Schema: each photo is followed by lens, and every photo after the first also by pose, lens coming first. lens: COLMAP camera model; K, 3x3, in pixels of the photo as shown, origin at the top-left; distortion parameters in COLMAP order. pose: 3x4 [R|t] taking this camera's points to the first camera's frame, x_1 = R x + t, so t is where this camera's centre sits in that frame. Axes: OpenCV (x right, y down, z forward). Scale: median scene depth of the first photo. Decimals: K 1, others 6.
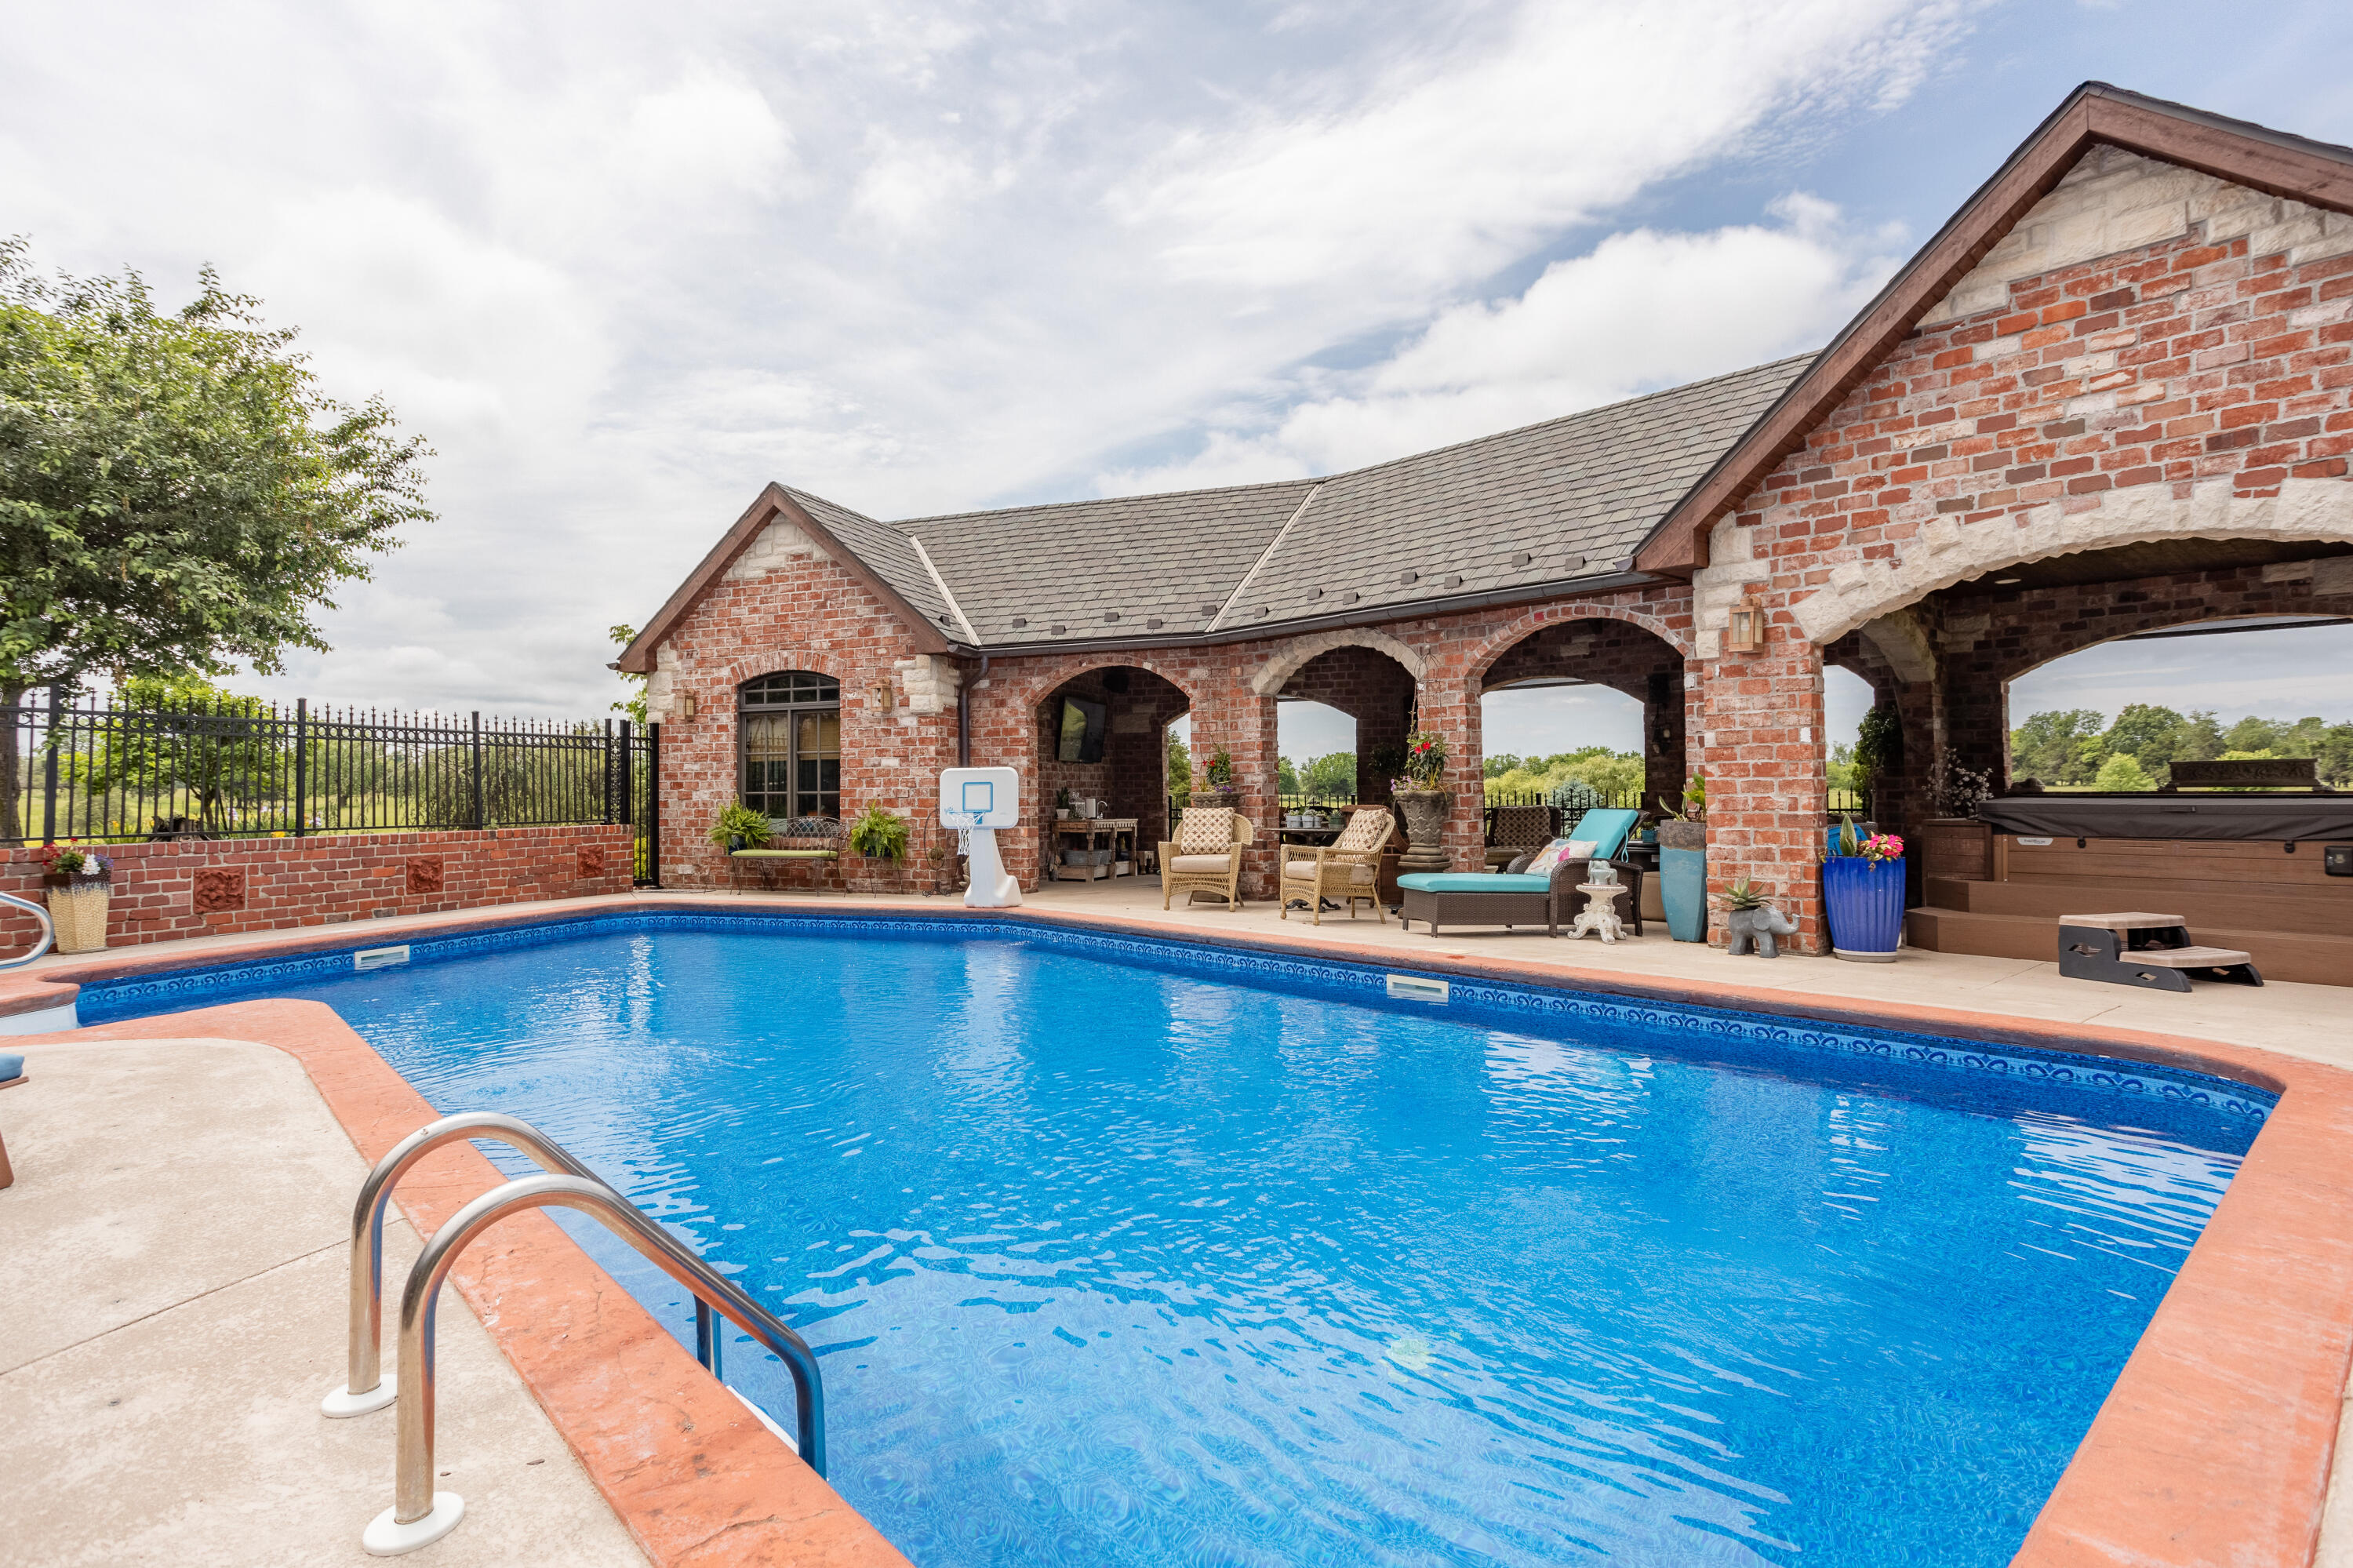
lens RADIAL K [[1125.9, 0, 1150.8], [0, 1125.9, 782.3], [0, 0, 1]] dist [-0.054256, 0.026551]
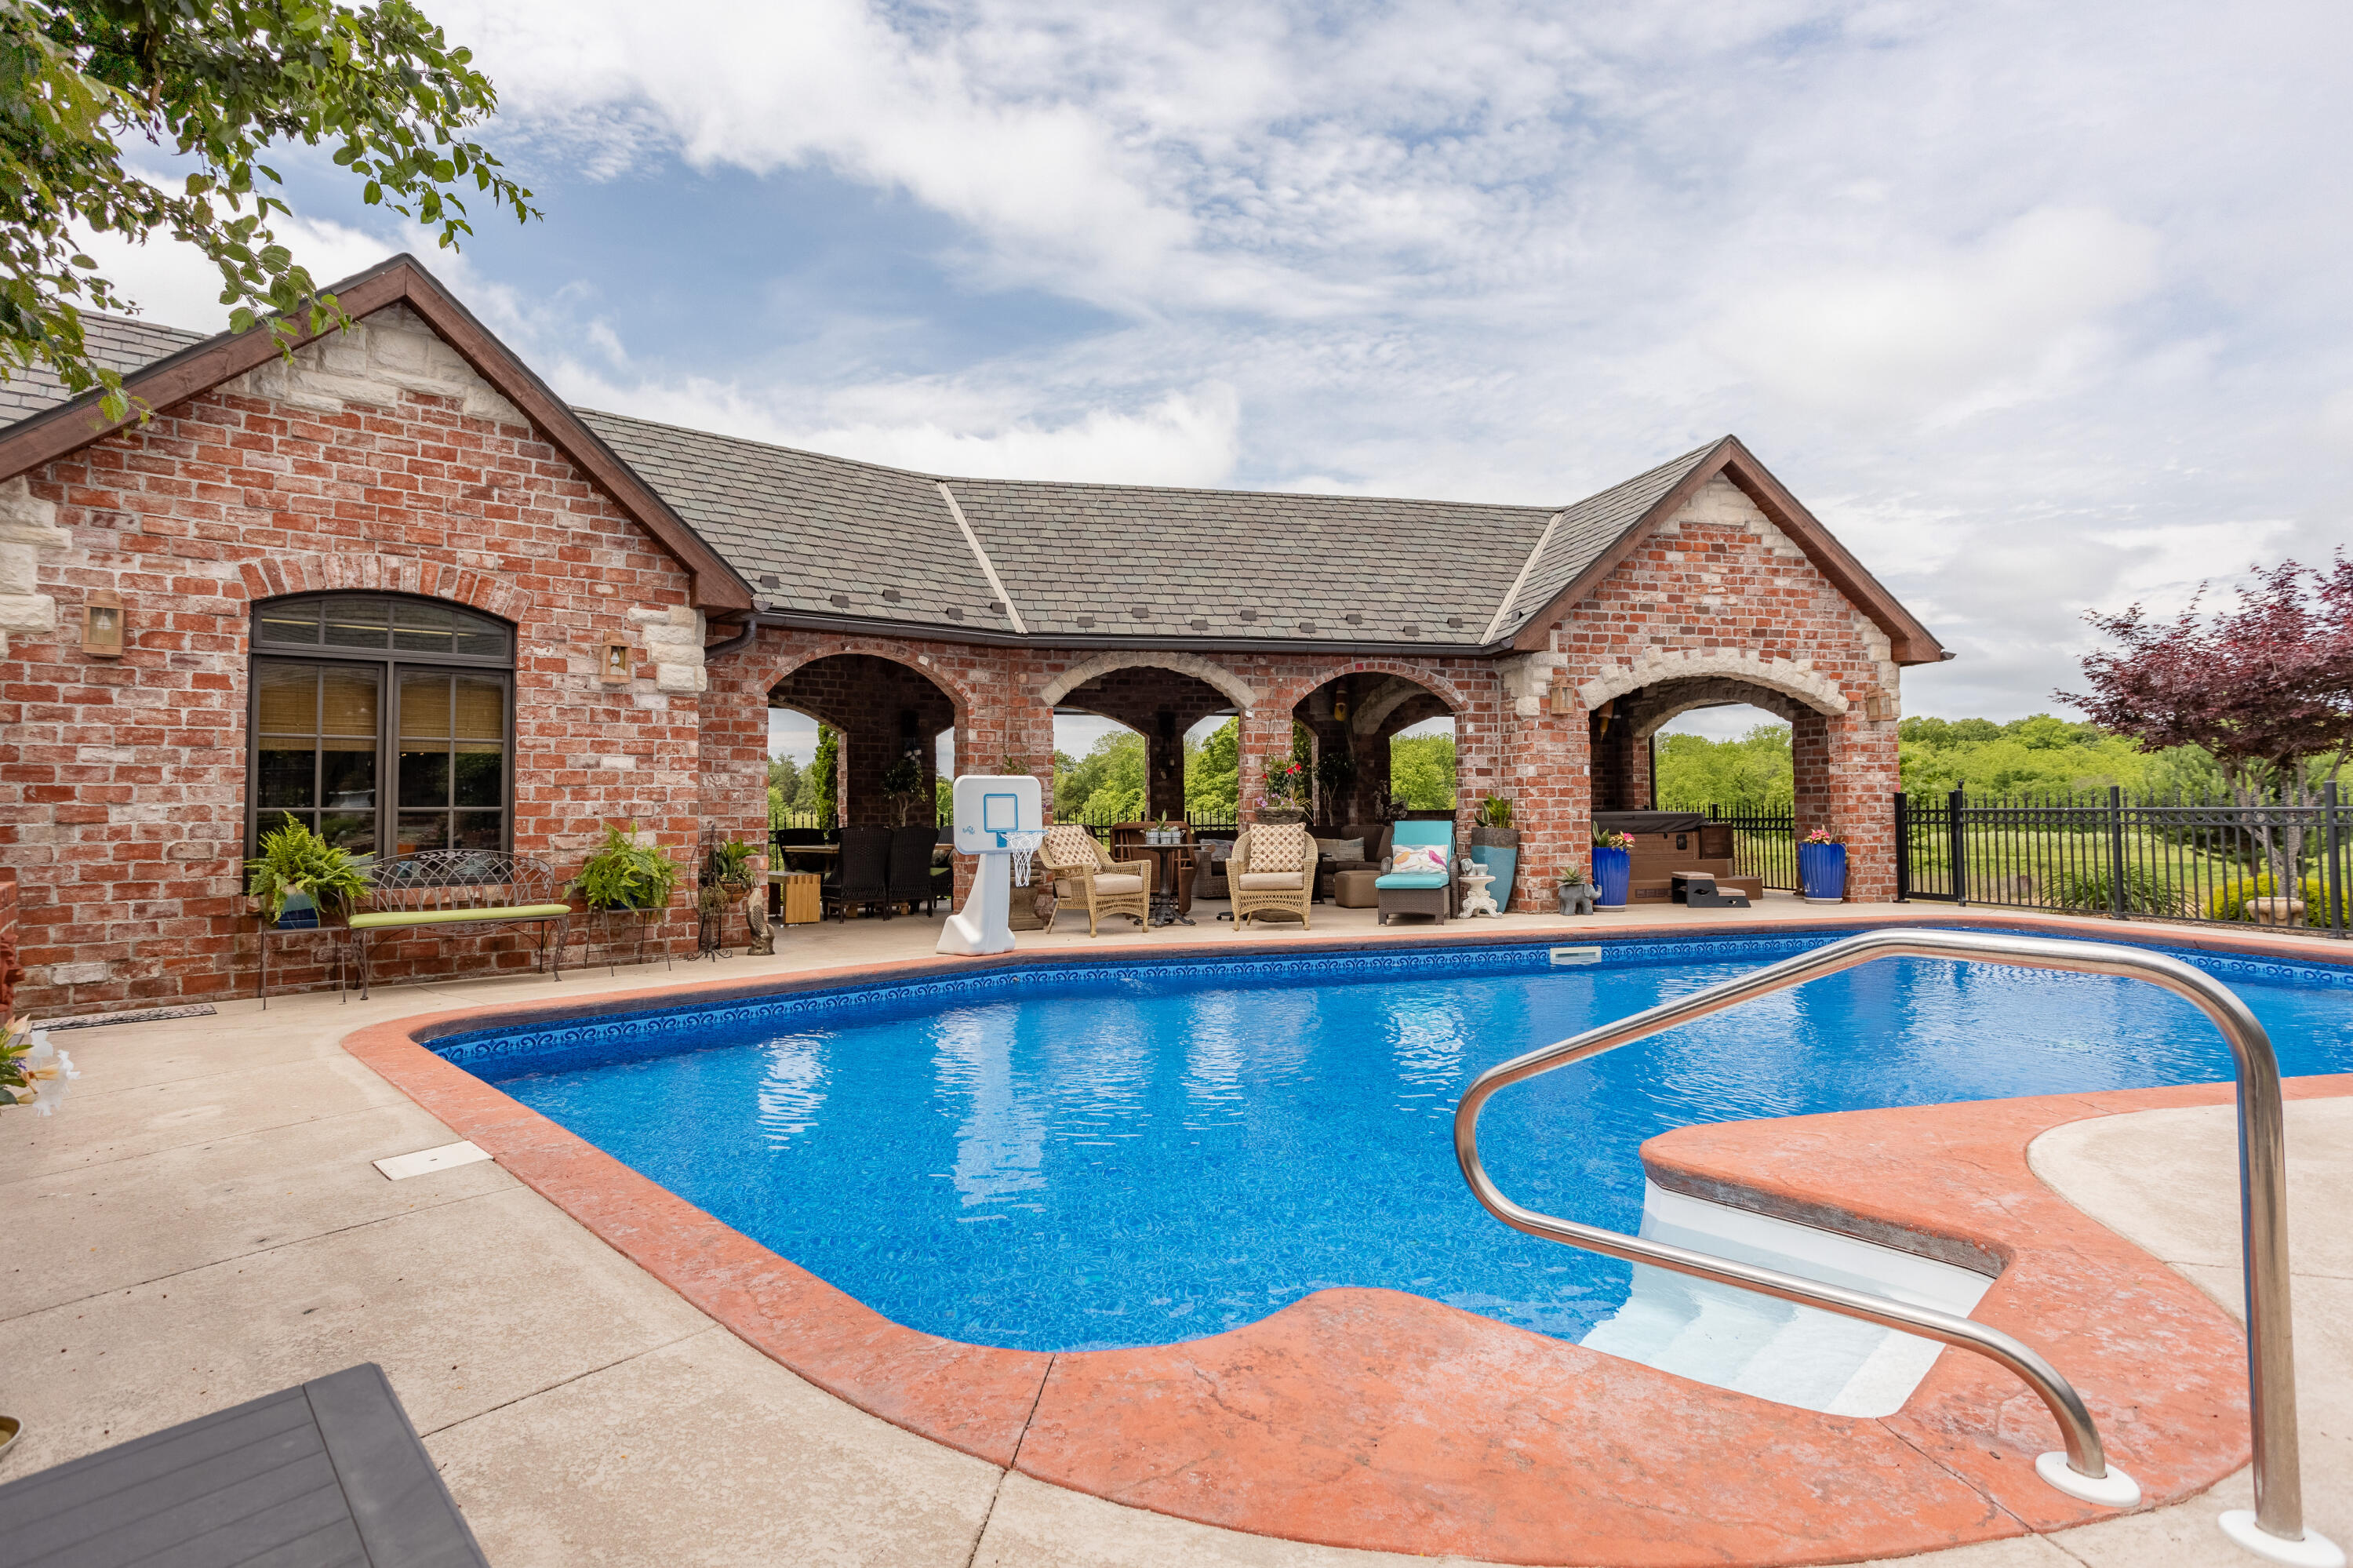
lens RADIAL K [[1125.9, 0, 1150.8], [0, 1125.9, 782.3], [0, 0, 1]] dist [-0.054256, 0.026551]
pose [[0.525684, 0.023072, 0.850367, -0.639053], [-0.002909, 0.999675, -0.025325, 0.009446], [-0.850675, 0.010839, 0.525580, 0.416438]]
